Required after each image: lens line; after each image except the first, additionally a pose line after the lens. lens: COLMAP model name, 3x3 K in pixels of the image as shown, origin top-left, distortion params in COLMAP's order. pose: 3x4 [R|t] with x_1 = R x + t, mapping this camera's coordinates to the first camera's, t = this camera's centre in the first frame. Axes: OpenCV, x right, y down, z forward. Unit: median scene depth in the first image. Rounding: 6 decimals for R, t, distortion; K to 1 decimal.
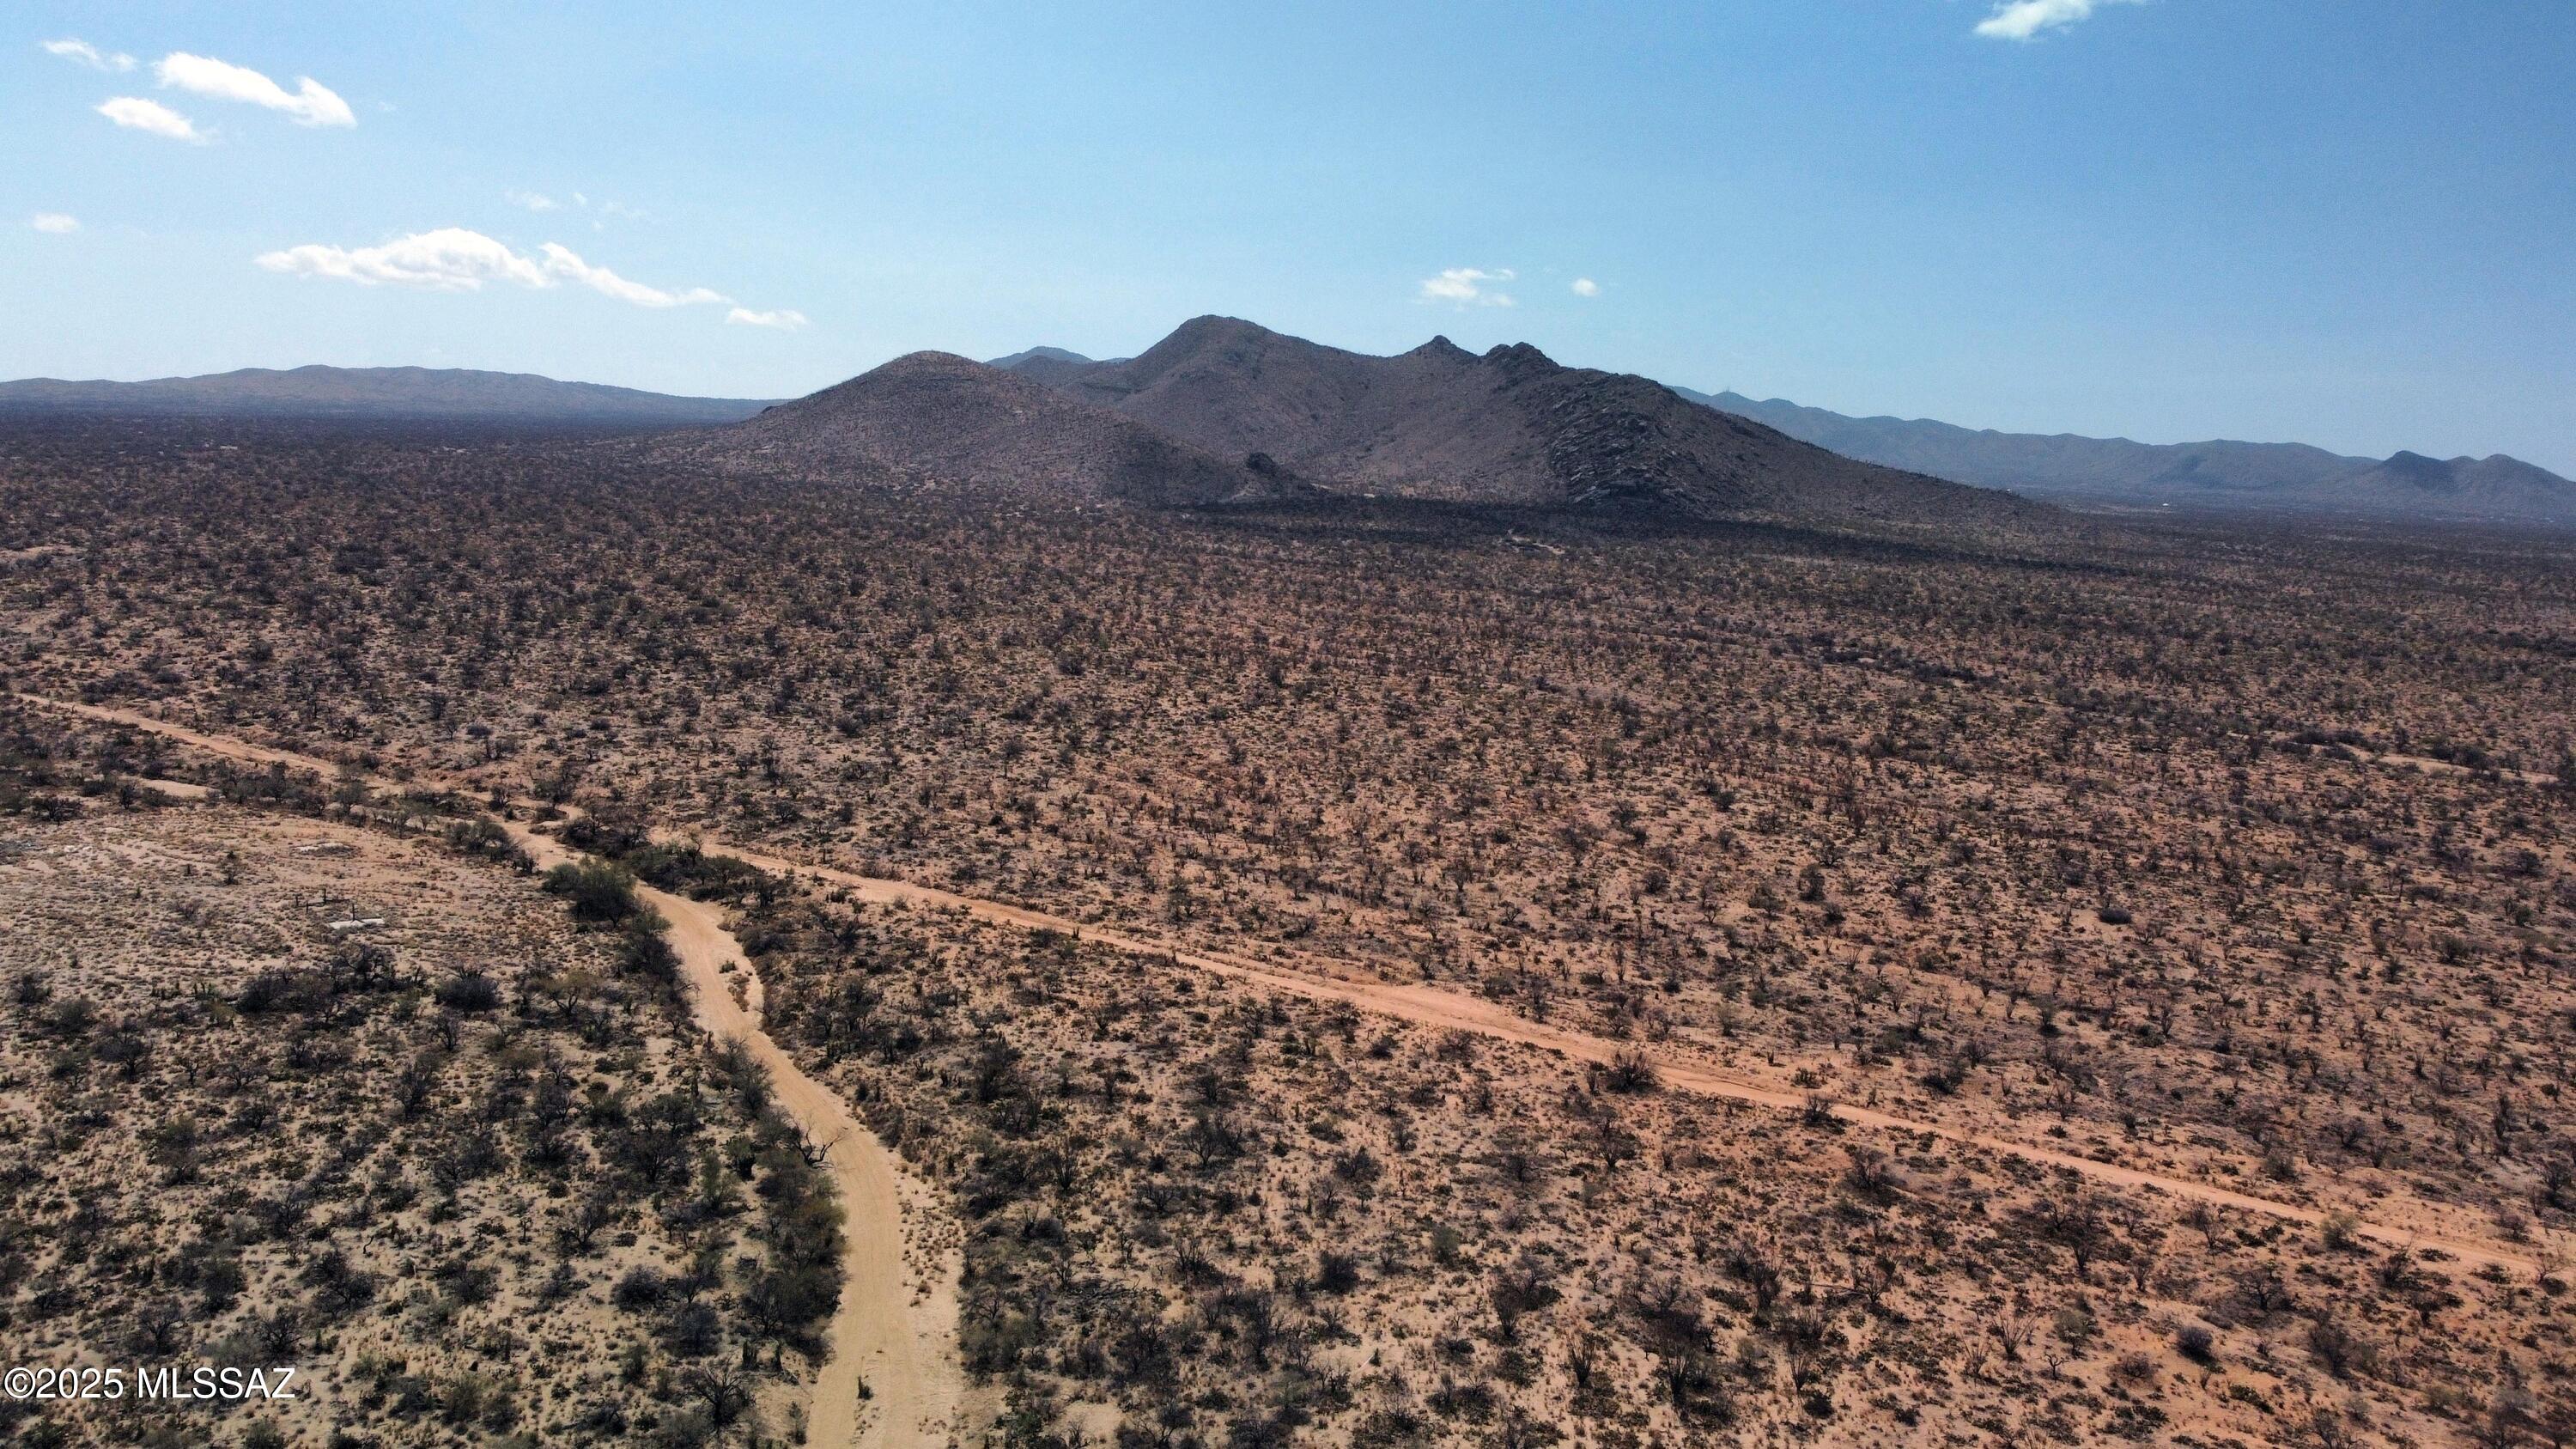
lens RADIAL K [[1948.5, 0, 1288.0], [0, 1948.5, 724.5], [0, 0, 1]] dist [-0.002372, -0.003896]
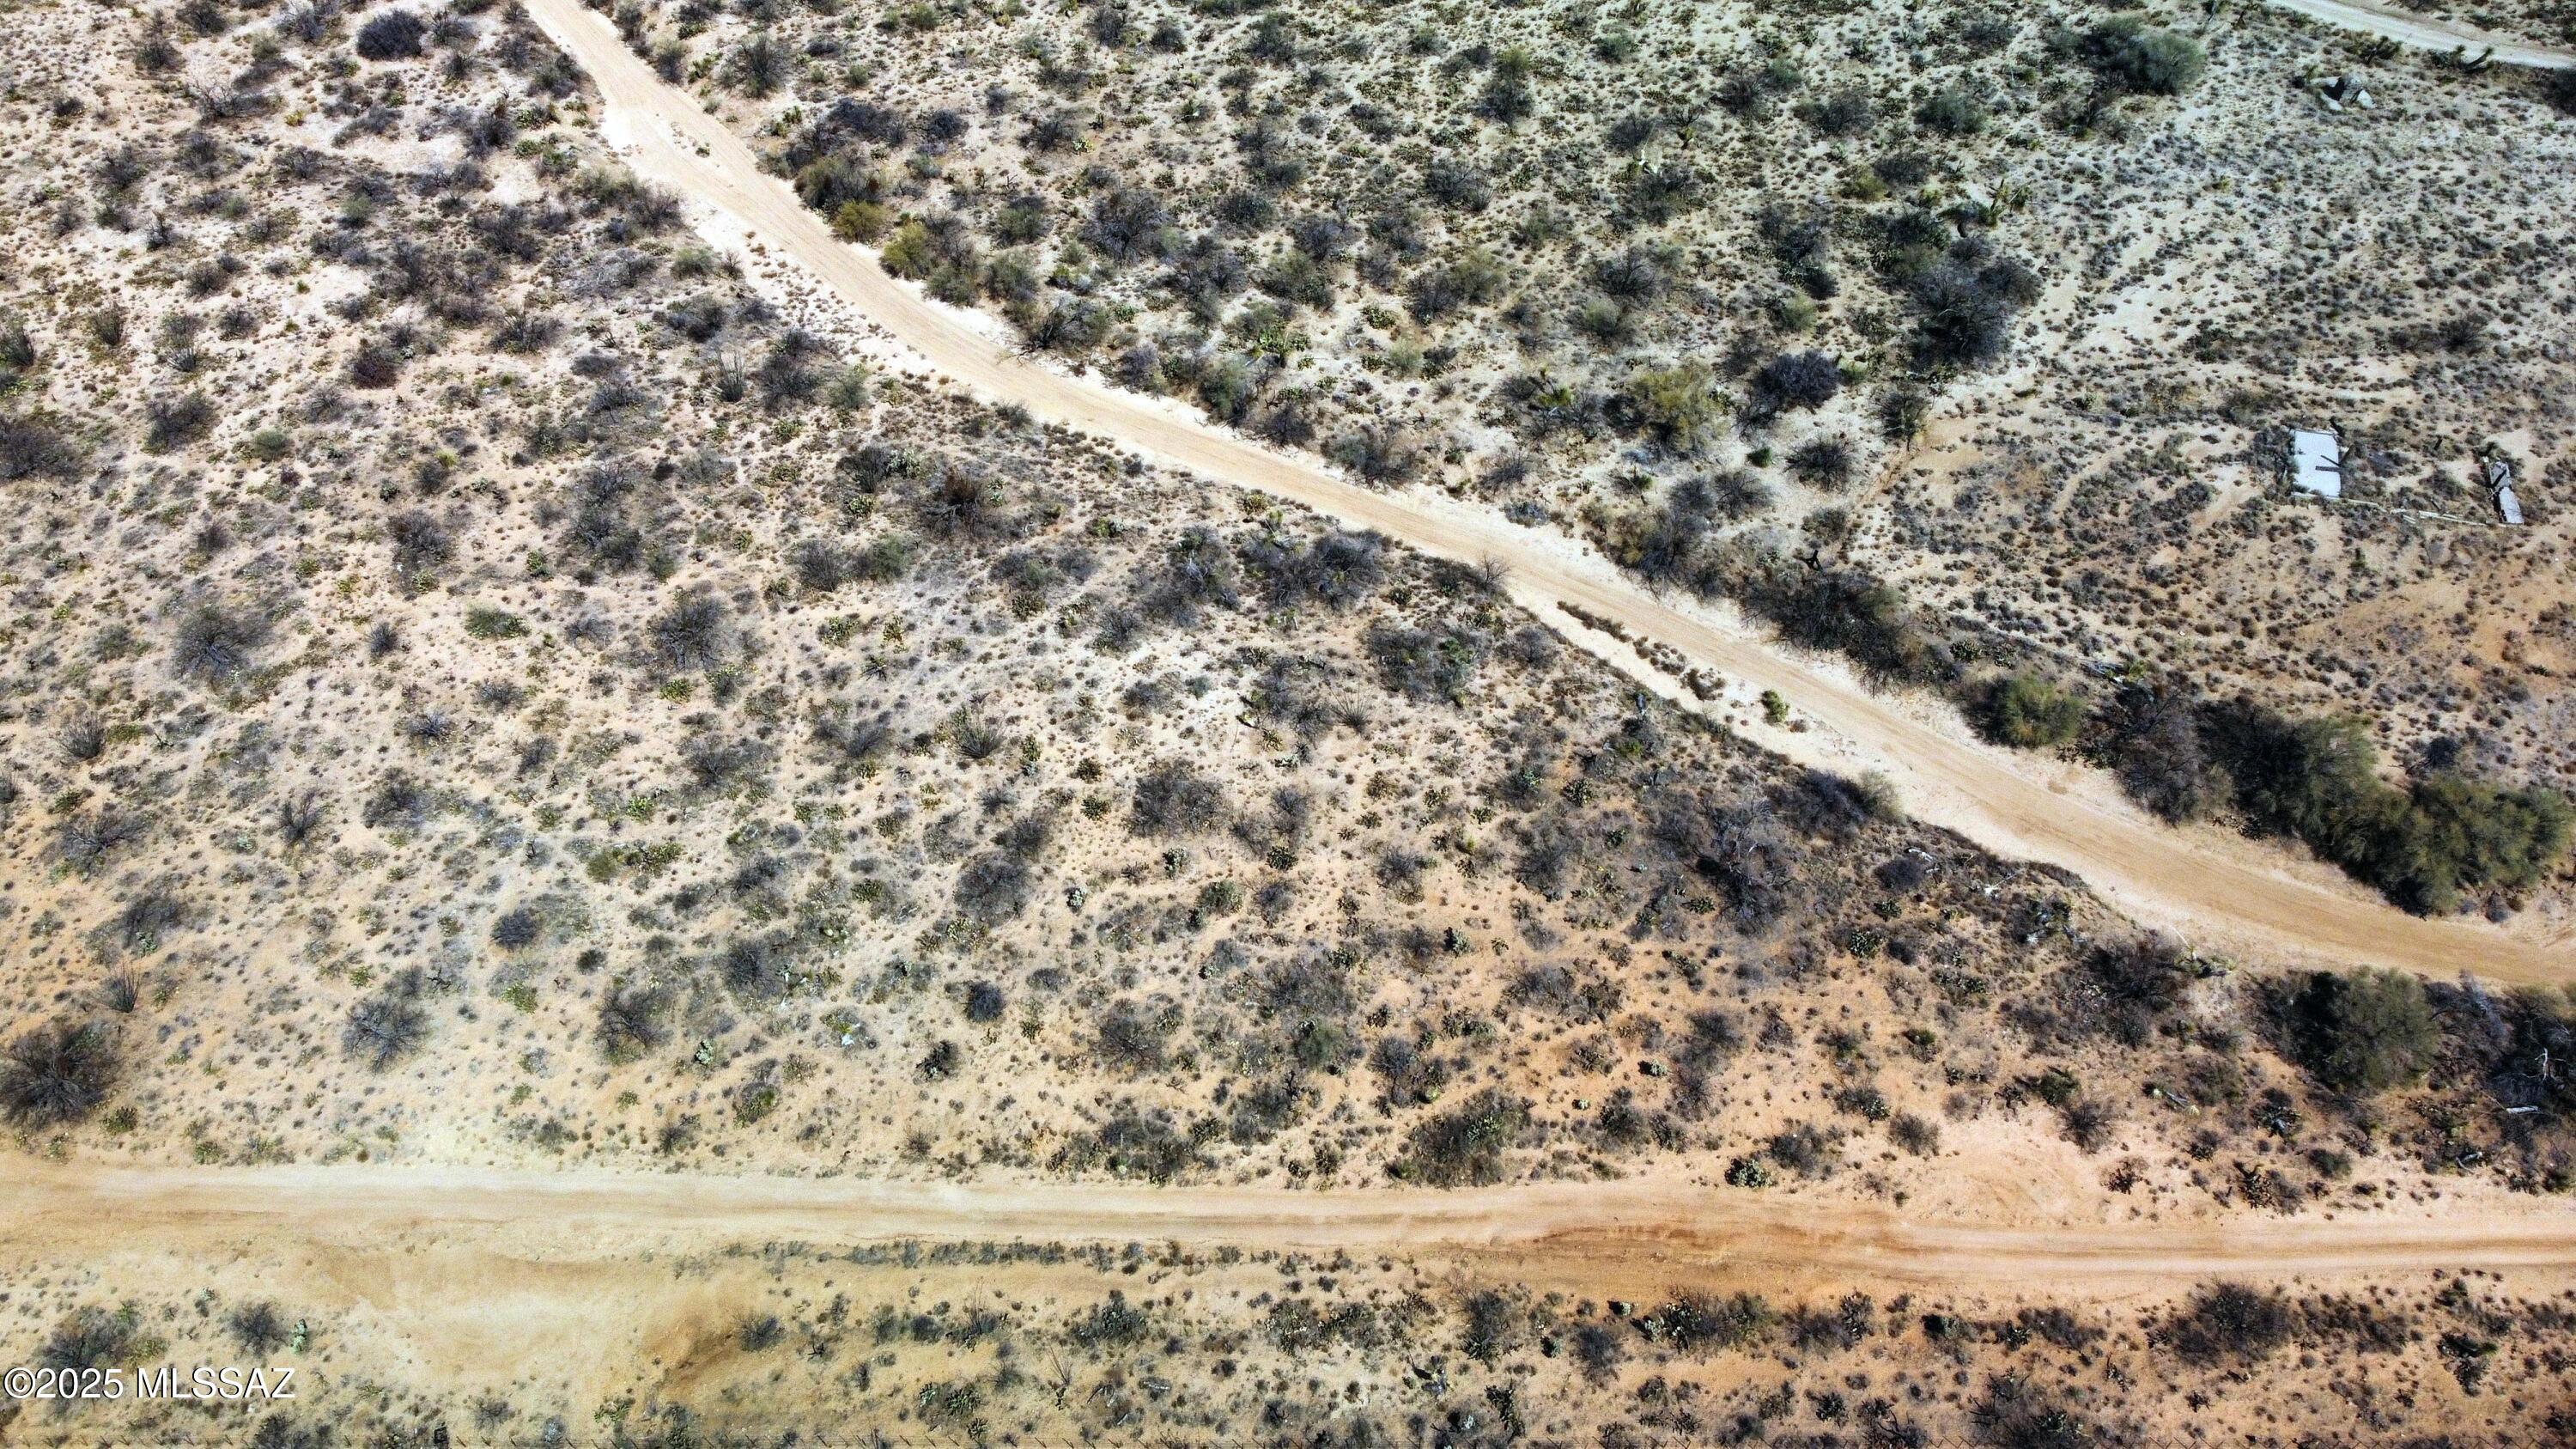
lens RADIAL K [[1945.8, 0, 1288.0], [0, 1945.8, 724.5], [0, 0, 1]] dist [0.000251, -0.000331]
pose [[-0.856967, 0.378755, -0.349503, 0.027718], [-0.092093, 0.554701, 0.826937, -0.328370], [0.507076, 0.740845, -0.440480, 1.215130]]
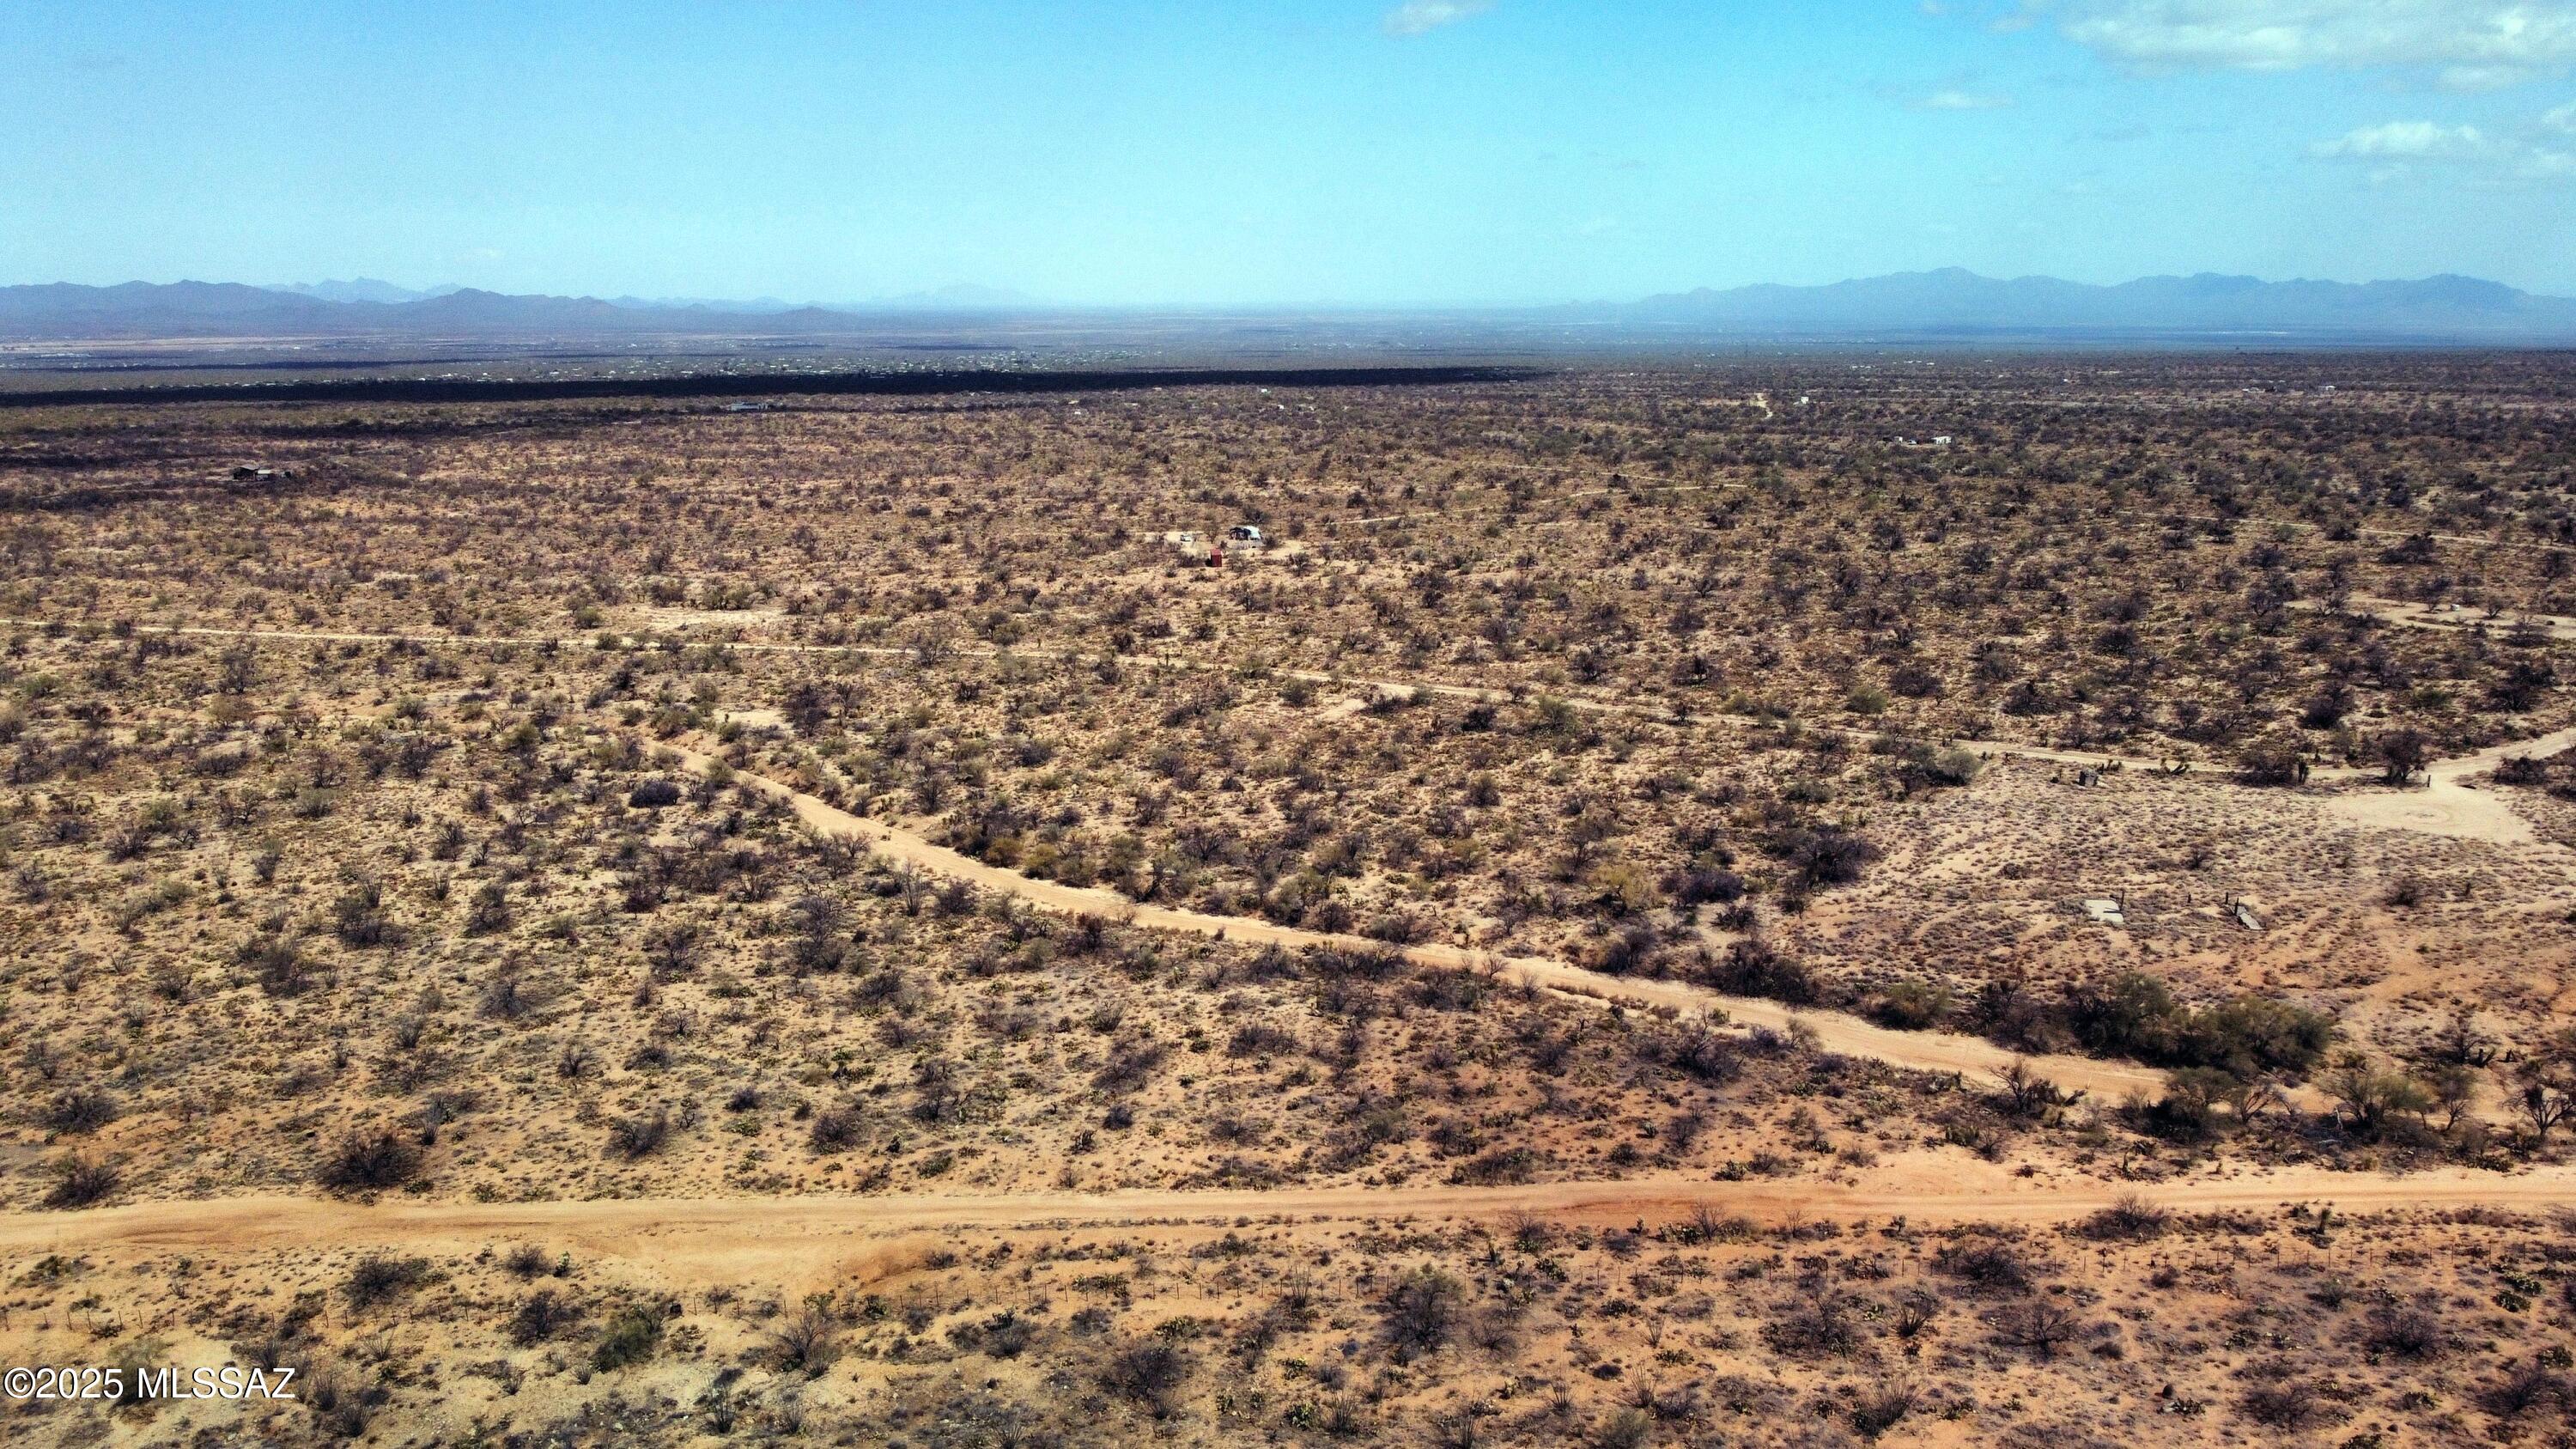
lens RADIAL K [[1948.5, 0, 1288.0], [0, 1948.5, 724.5], [0, 0, 1]] dist [-0.002372, -0.003896]
pose [[-0.850933, 0.080237, -0.519110, 0.220294], [-0.095435, 0.948200, 0.302998, -0.186550], [0.516532, 0.307373, -0.799198, 1.506621]]
